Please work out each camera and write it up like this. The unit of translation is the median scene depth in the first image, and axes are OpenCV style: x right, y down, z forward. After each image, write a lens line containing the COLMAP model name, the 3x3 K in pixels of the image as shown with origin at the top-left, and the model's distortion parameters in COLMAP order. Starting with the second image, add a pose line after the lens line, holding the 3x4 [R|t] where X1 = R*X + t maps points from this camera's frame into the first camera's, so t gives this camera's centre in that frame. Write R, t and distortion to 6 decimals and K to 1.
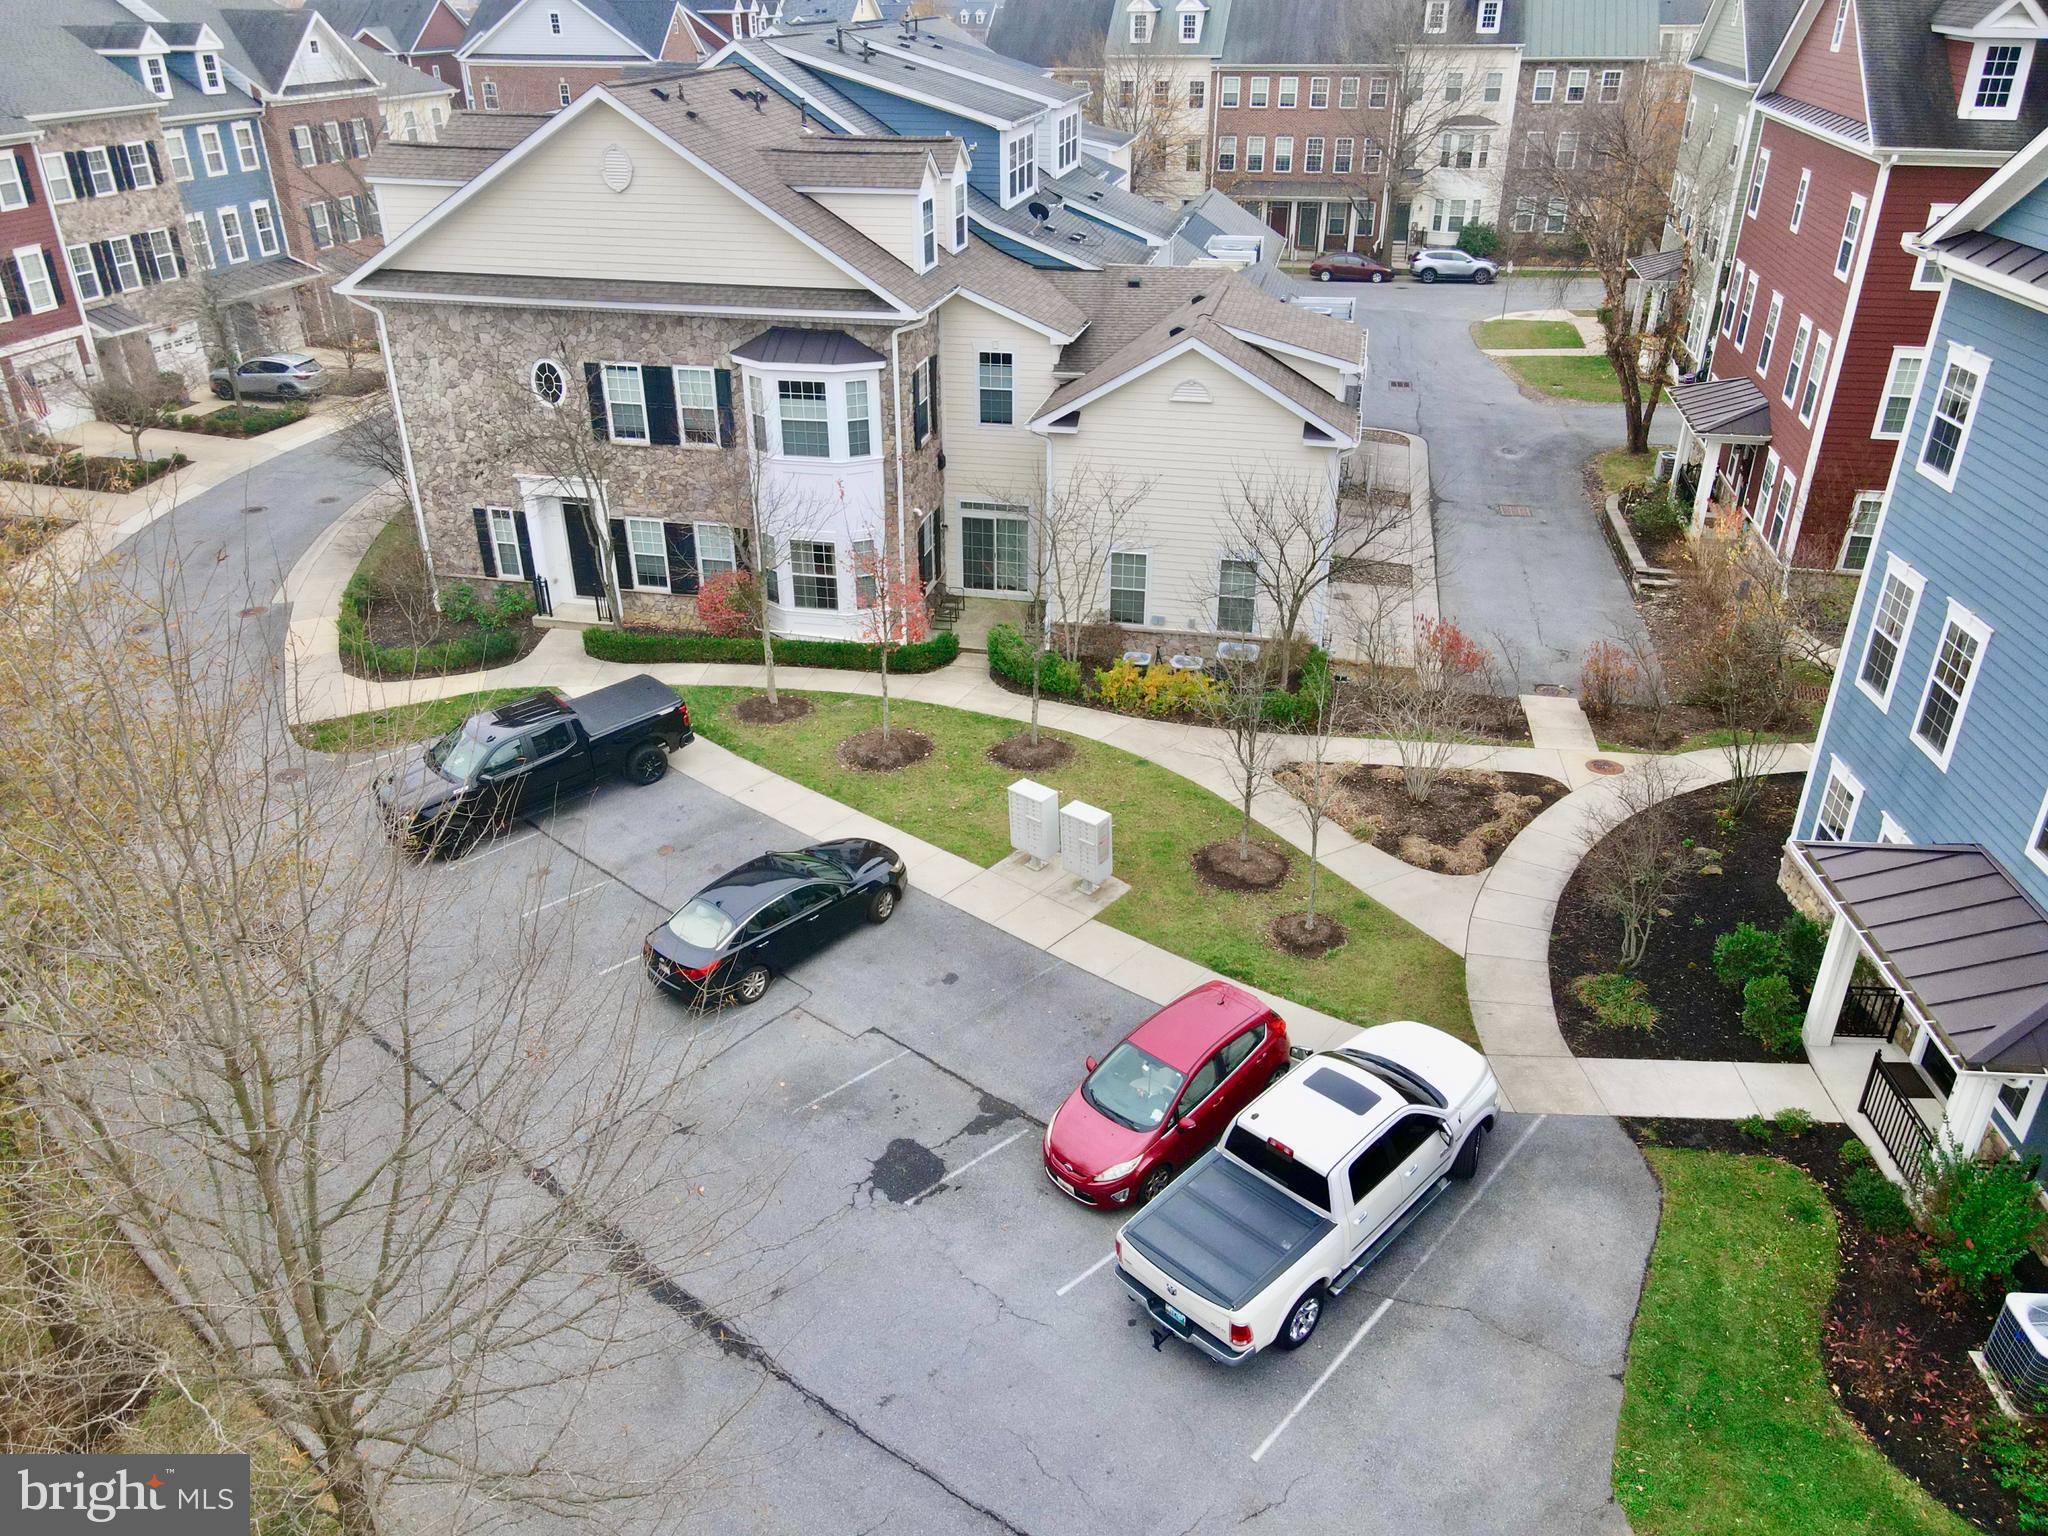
lens RADIAL K [[1518.0, 0, 1024.0], [0, 1518.0, 768.0], [0, 0, 1]] dist [0.026317, -0.000411]
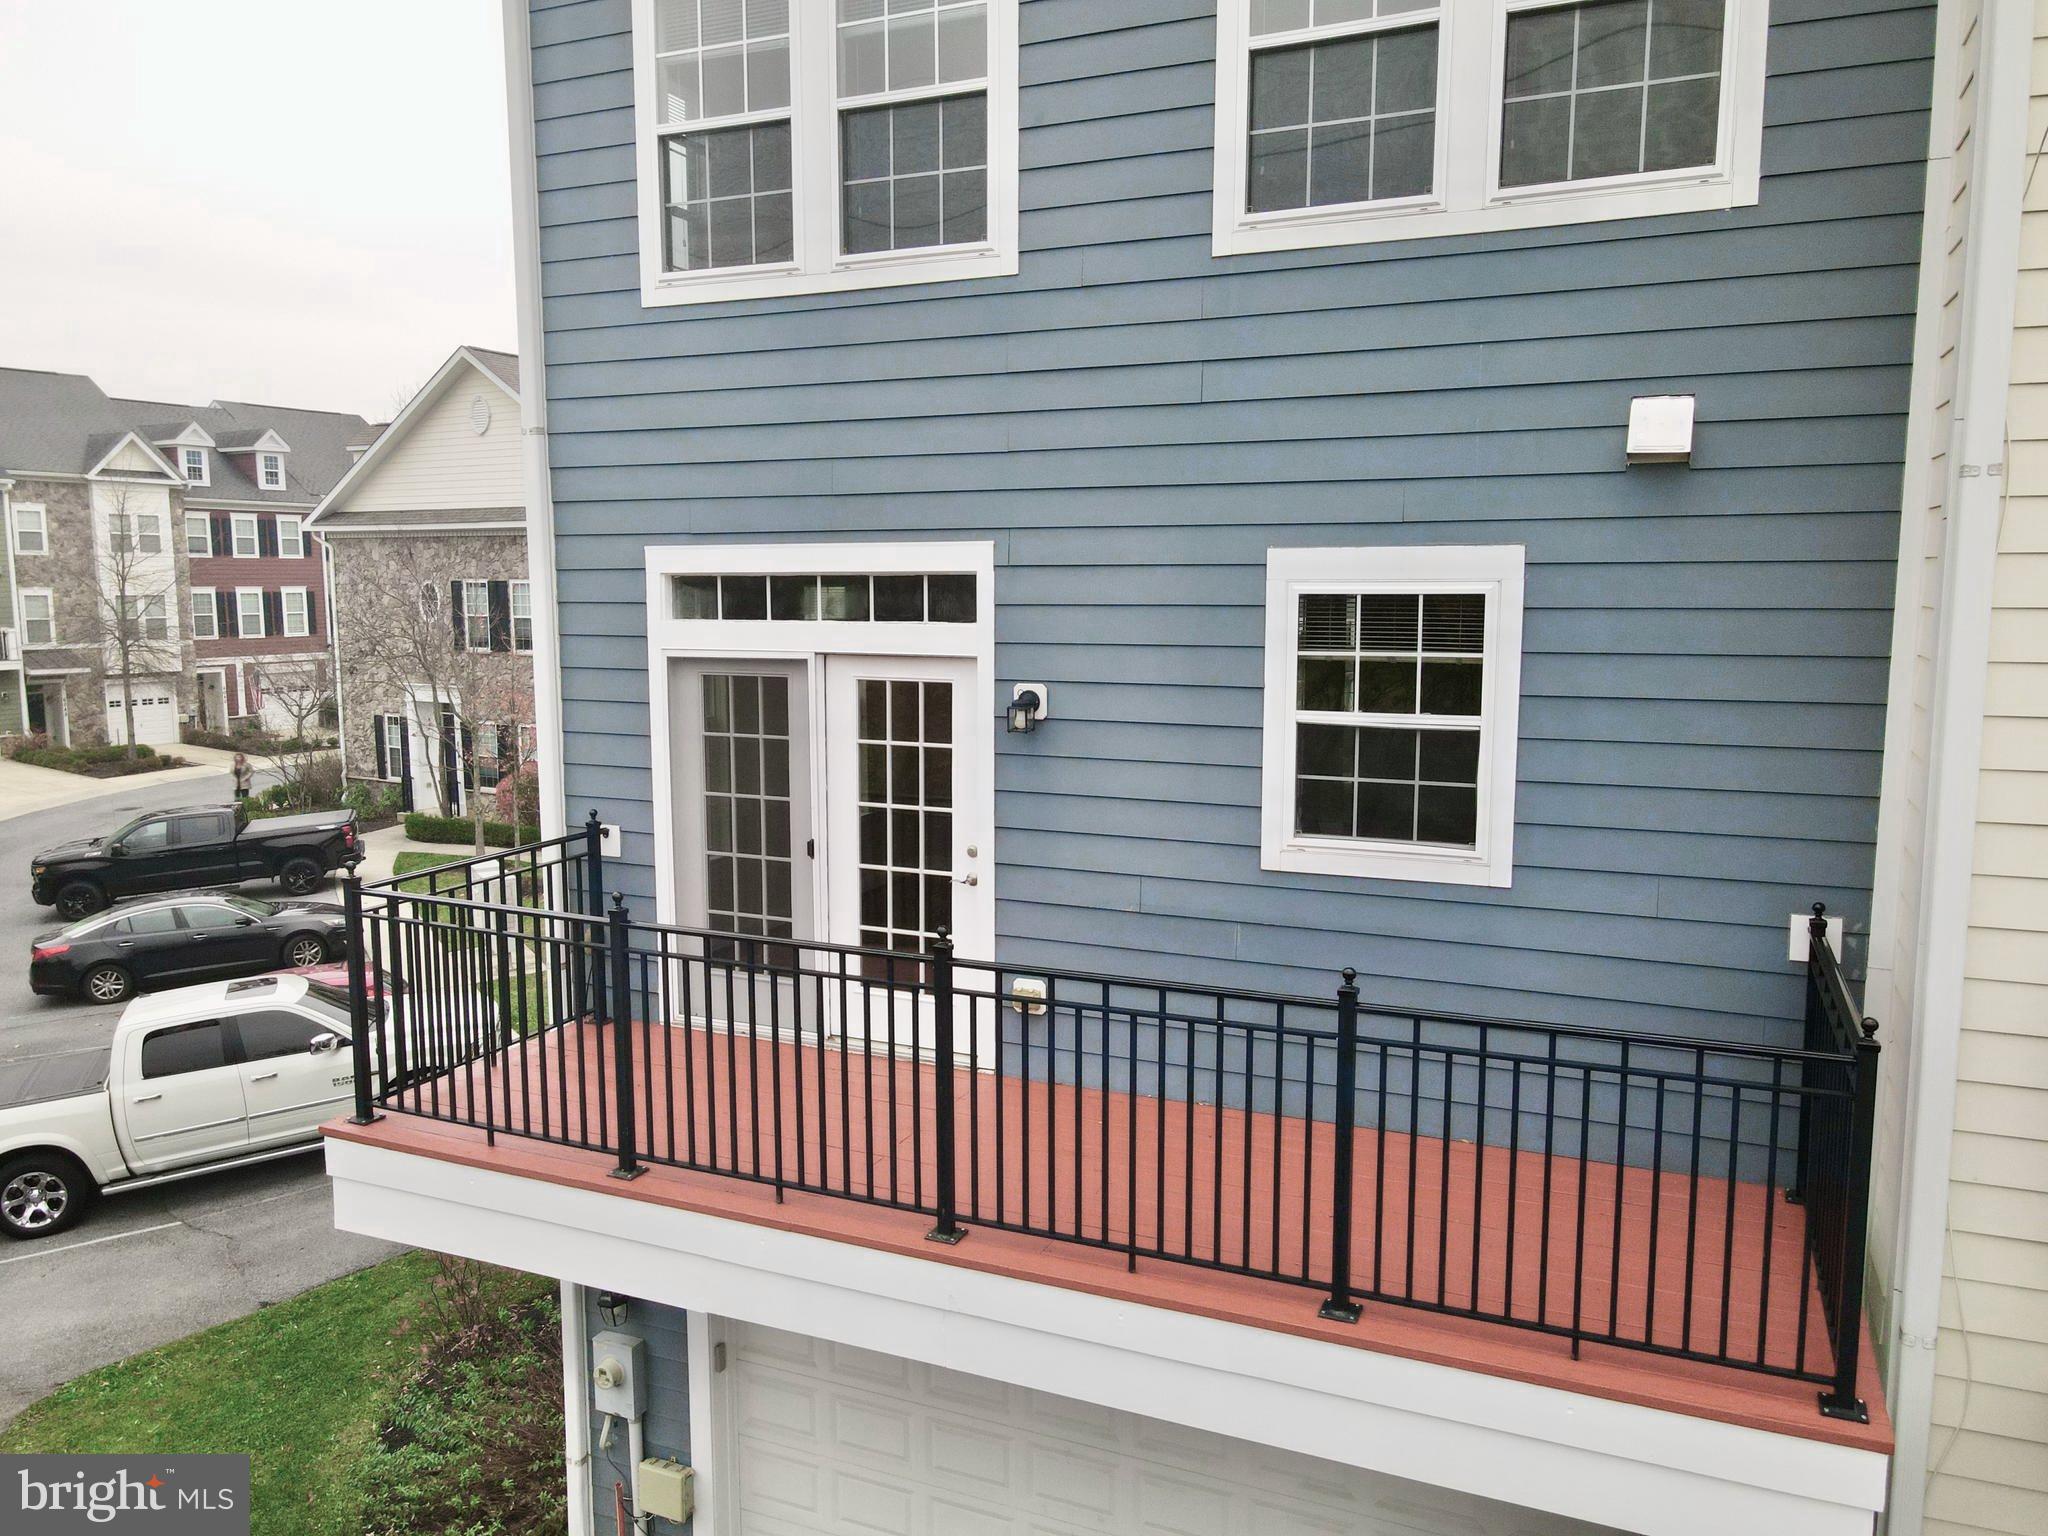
lens RADIAL K [[1518.0, 0, 1024.0], [0, 1518.0, 768.0], [0, 0, 1]] dist [0.026317, -0.000411]
pose [[0.942883, 0.043293, -0.330298, 0.497046], [-0.156571, 0.932770, -0.324694, 0.167889], [0.294035, 0.357863, 0.886271, 0.162827]]
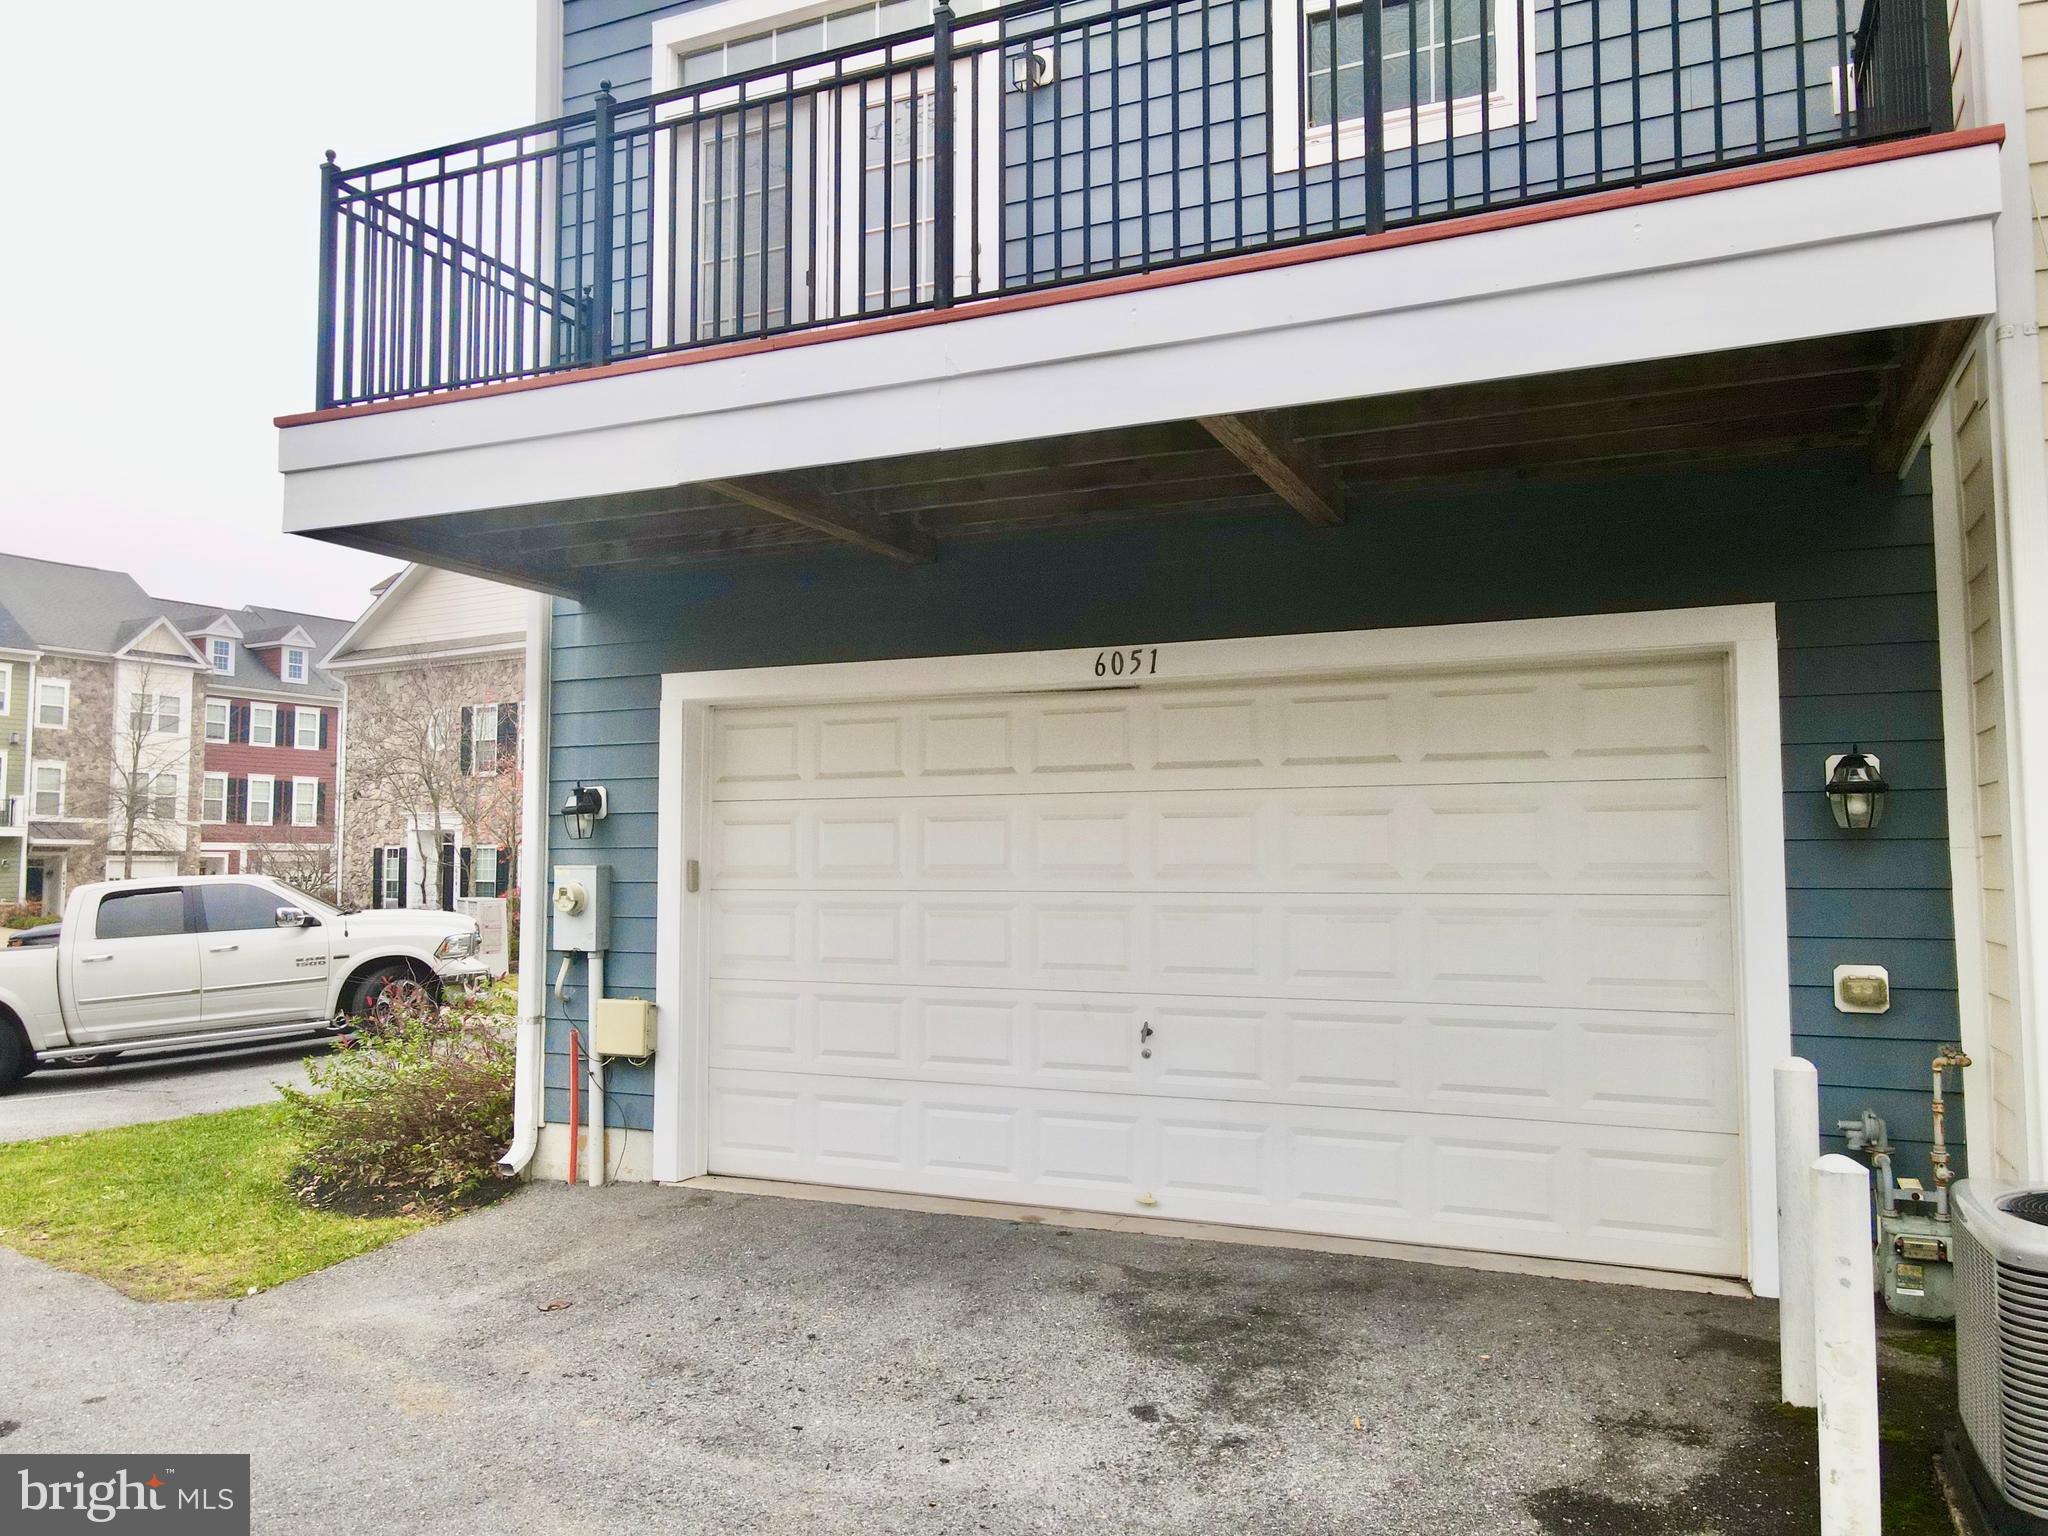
lens RADIAL K [[1518.0, 0, 1024.0], [0, 1518.0, 768.0], [0, 0, 1]] dist [0.026317, -0.000411]
pose [[0.941235, -0.018546, -0.337243, 0.494694], [-0.161673, 0.851929, -0.498075, 0.275987], [0.296545, 0.523328, 0.798867, 0.229772]]
